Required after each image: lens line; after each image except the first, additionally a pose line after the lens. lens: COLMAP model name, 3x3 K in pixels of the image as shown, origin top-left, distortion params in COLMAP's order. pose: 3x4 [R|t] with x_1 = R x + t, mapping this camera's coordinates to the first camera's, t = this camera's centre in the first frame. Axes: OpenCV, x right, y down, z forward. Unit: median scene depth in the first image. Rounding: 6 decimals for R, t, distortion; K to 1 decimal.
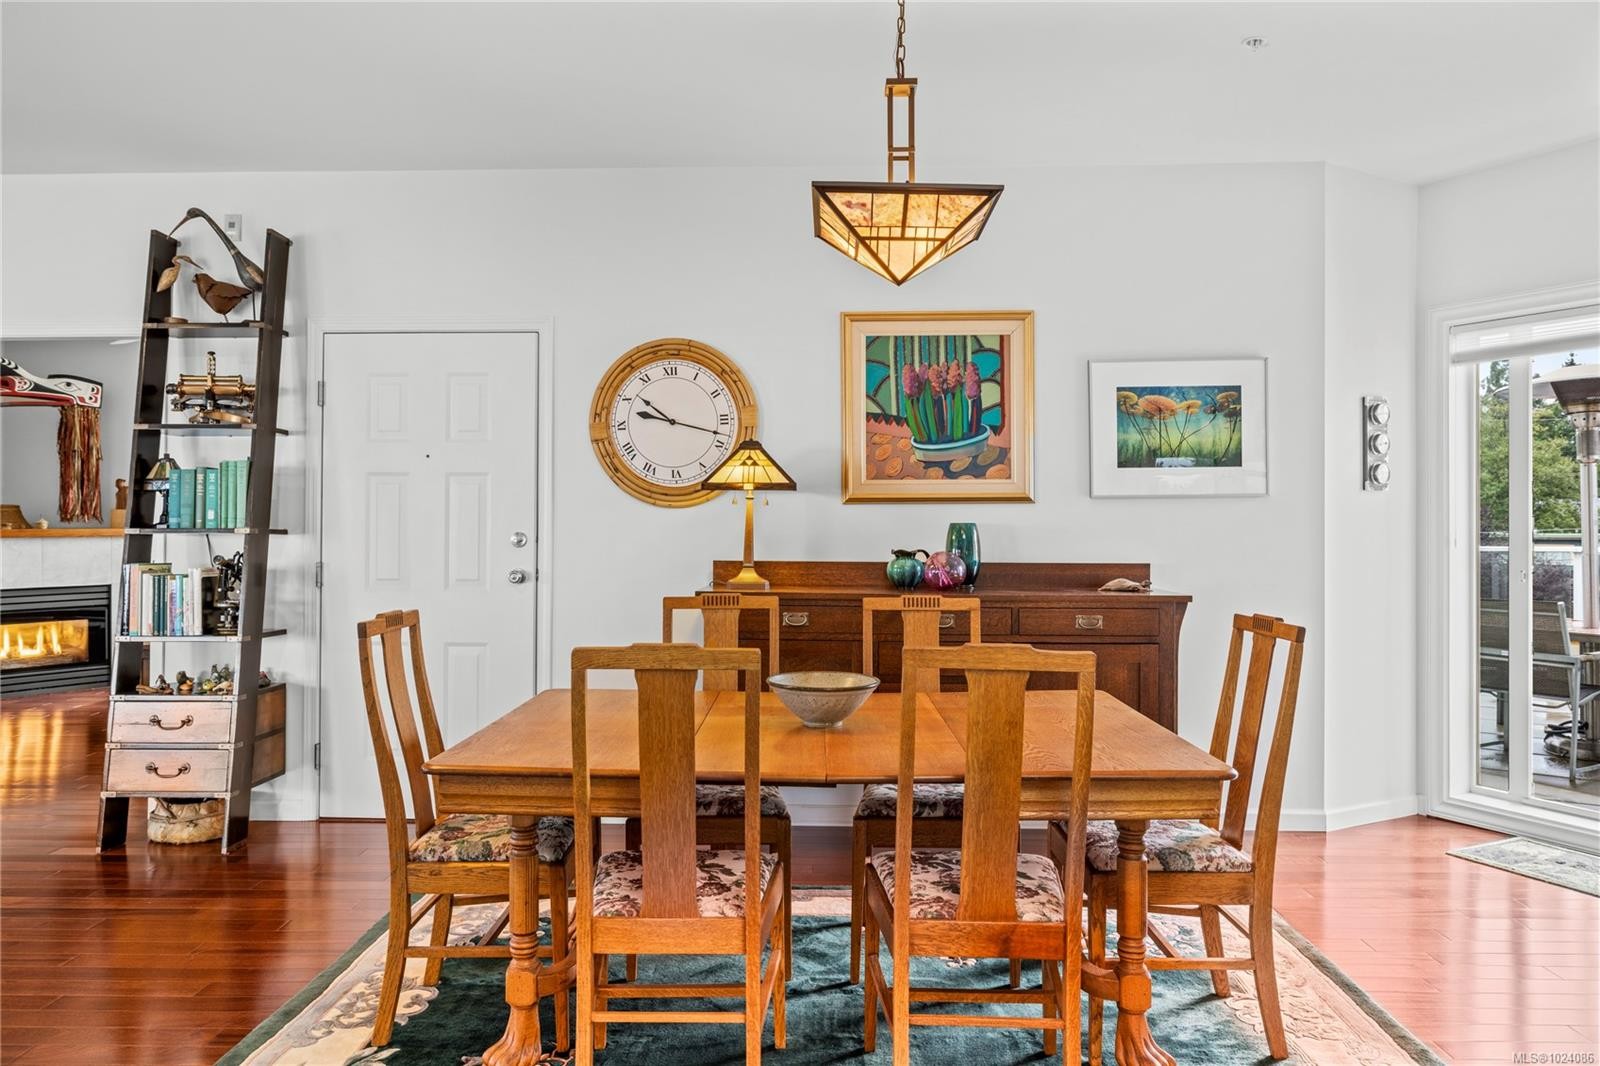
lens RADIAL K [[1090.8, 0, 794.2], [0, 1090.8, 532.3], [0, 0, 1]] dist [0.002044, 0.000323]
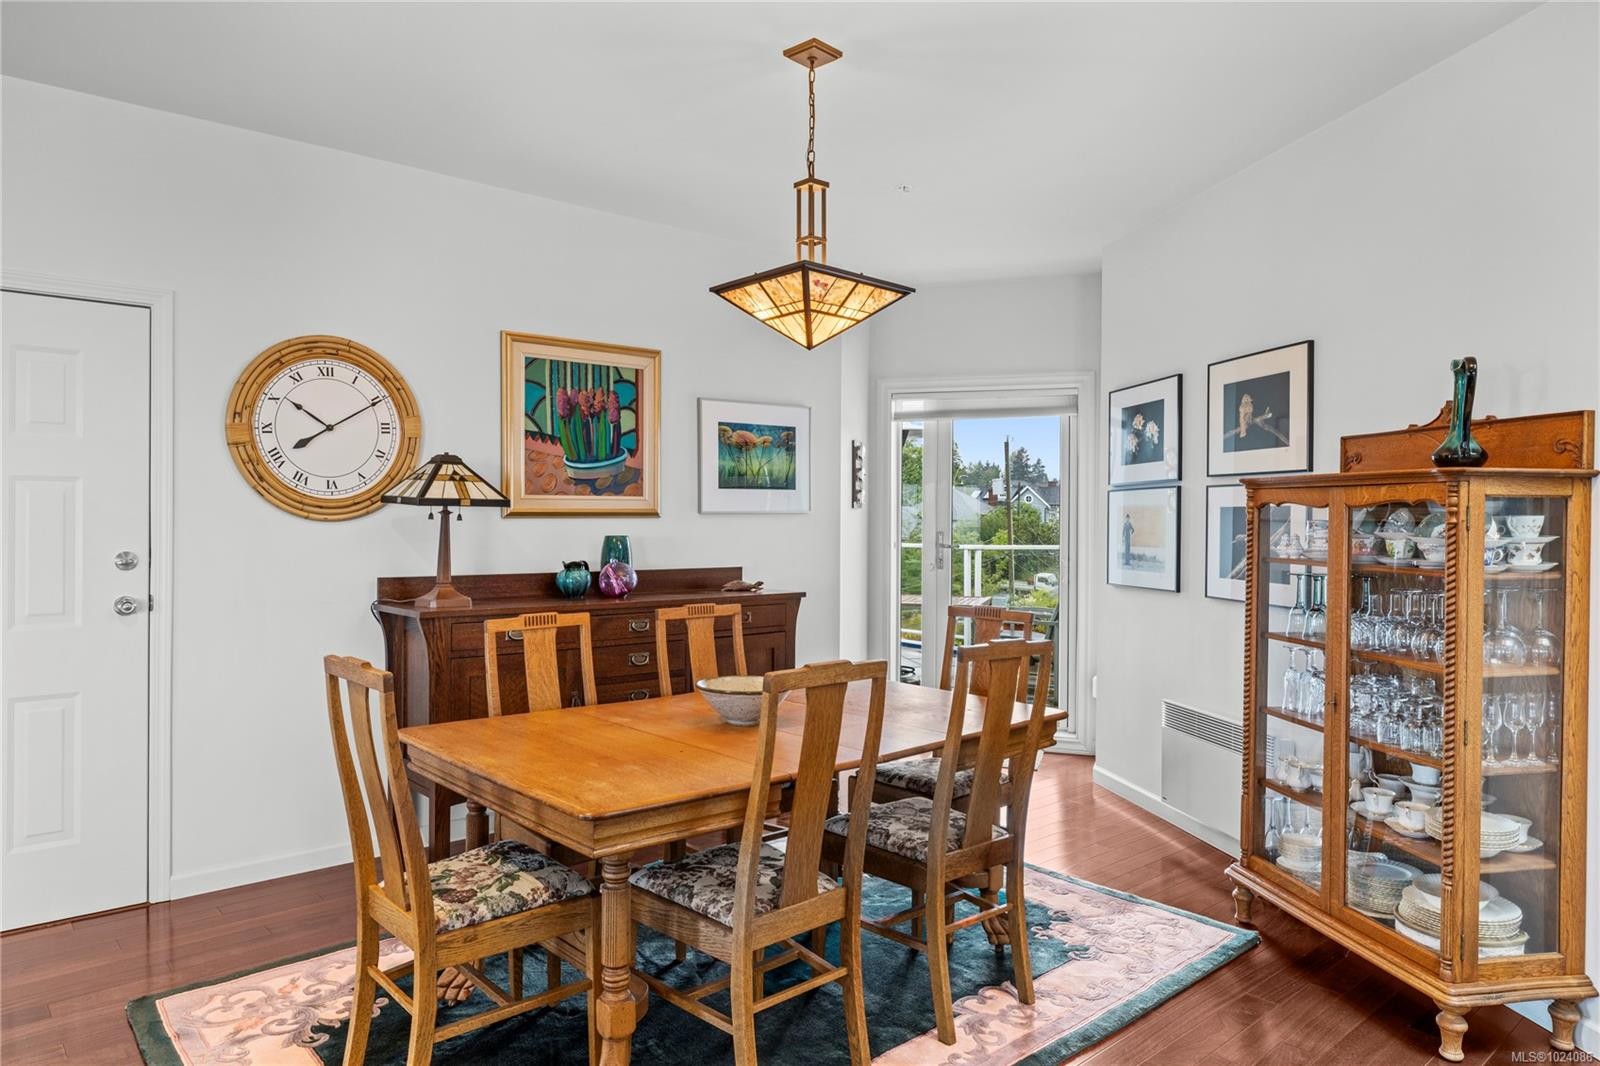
lens RADIAL K [[1019.6, 0, 799.9], [0, 1019.6, 533.0], [0, 0, 1]] dist [-0.004251, -0.001109]
pose [[0.735456, -0.008103, 0.677524, -0.402099], [0.001771, 0.999948, 0.010036, -0.020989], [-0.677570, -0.006181, 0.735432, 0.106407]]
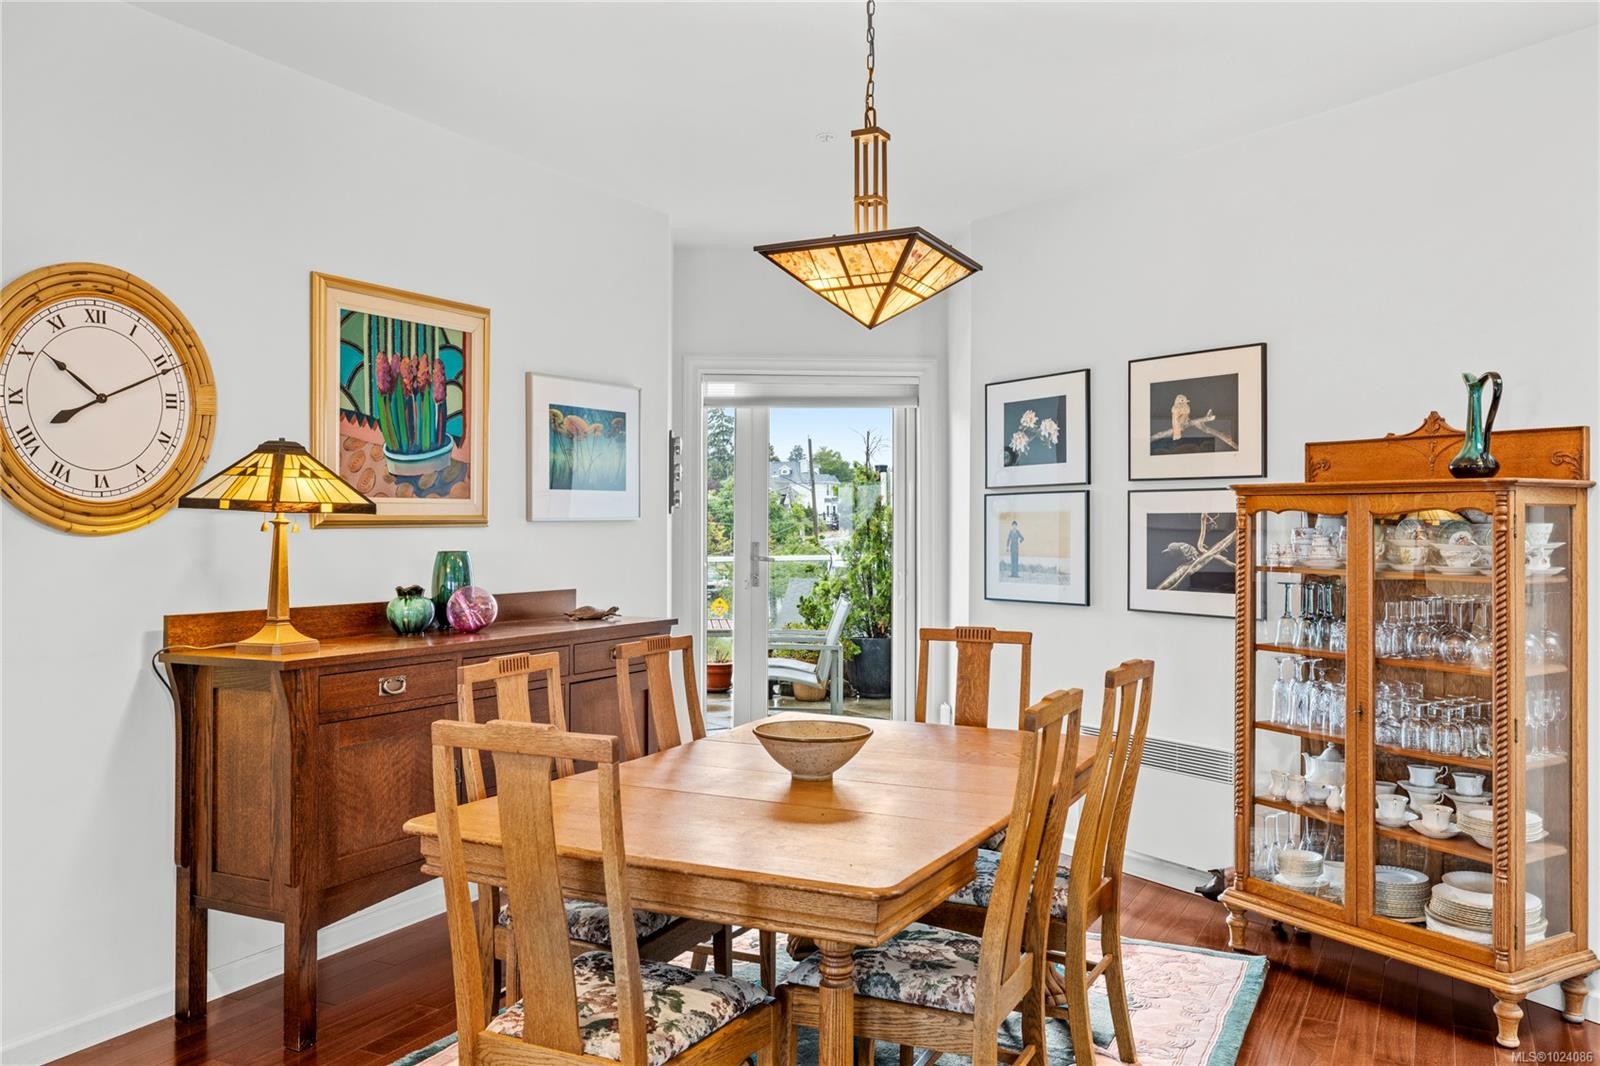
lens RADIAL K [[1262.6, 0, 802.3], [0, 1262.6, 520.9], [0, 0, 1]] dist [-0.003456, -0.004793]
pose [[0.435654, 0.001405, 0.900113, -0.589858], [0.006192, 0.999970, -0.004558, -0.025131], [-0.900093, 0.007559, 0.435633, 0.324976]]
